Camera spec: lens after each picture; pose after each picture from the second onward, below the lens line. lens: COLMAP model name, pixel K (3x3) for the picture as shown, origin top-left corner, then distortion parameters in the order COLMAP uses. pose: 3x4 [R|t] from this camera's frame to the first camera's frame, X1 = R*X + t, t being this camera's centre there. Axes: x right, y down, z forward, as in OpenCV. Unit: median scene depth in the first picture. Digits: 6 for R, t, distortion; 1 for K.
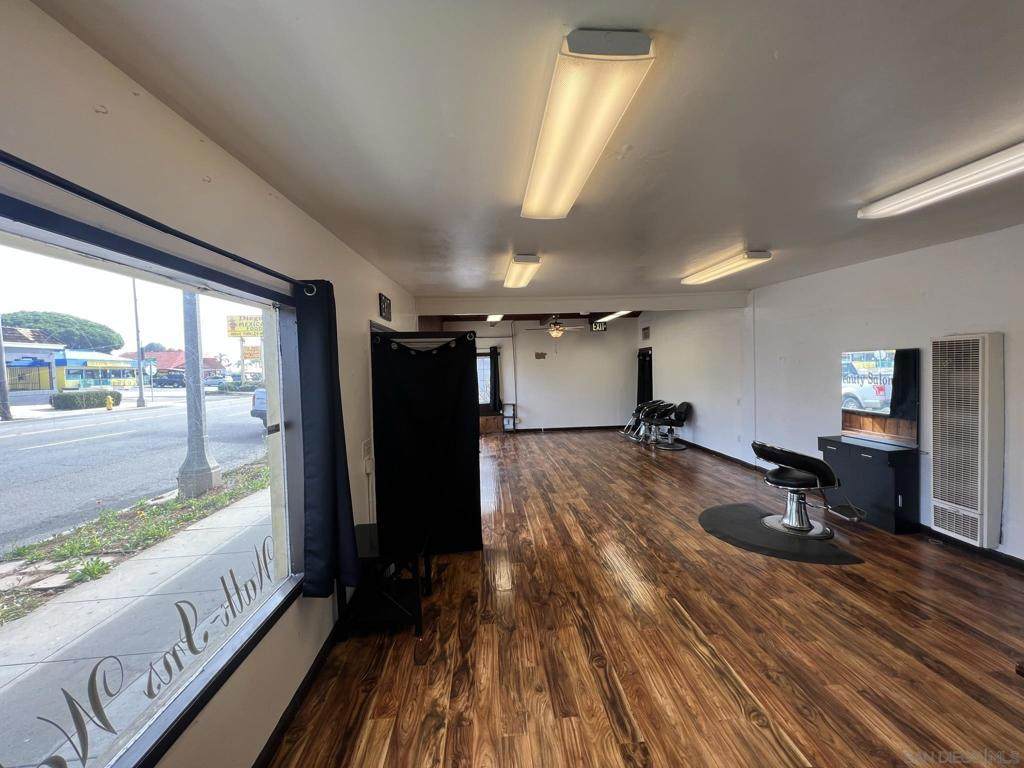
lens RADIAL K [[410.3, 0, 514.3], [0, 410.3, 381.5], [0, 0, 1]] dist [-0.002538, 0.001107]
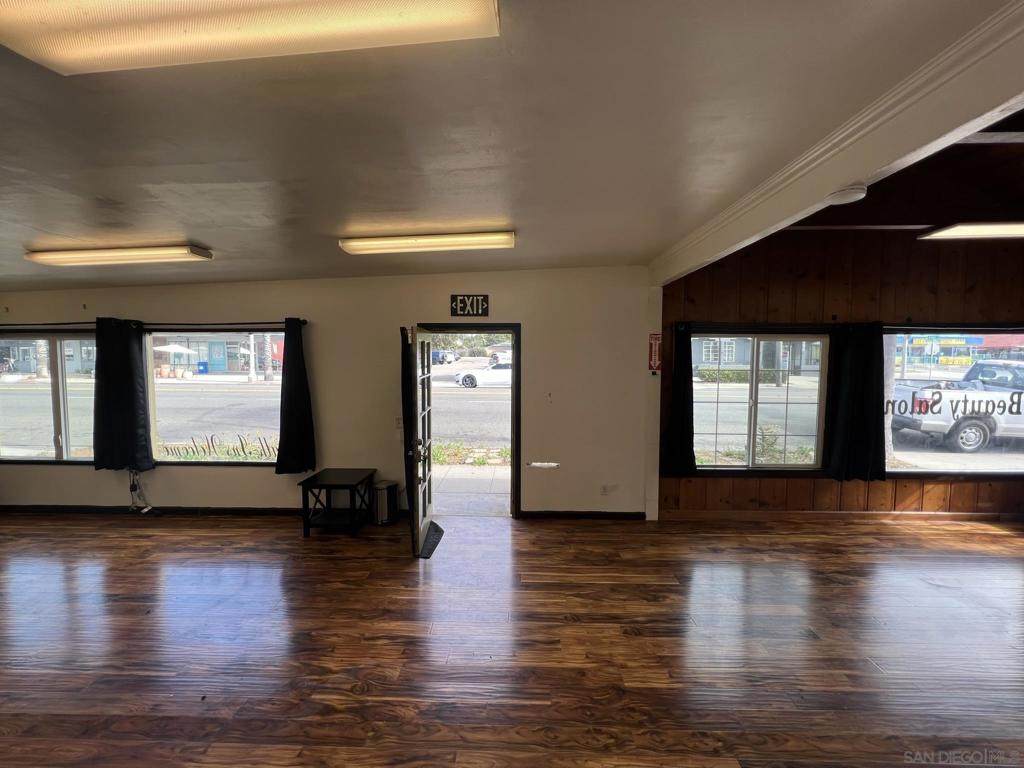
lens RADIAL K [[410.3, 0, 510.7], [0, 410.3, 381.9], [0, 0, 1]] dist [-0.002538, 0.001107]
pose [[-0.095938, 0.088399, -0.991454, 0.907182], [-0.030876, 0.995305, 0.091730, -0.100414], [0.994908, 0.039413, -0.092758, 1.452191]]
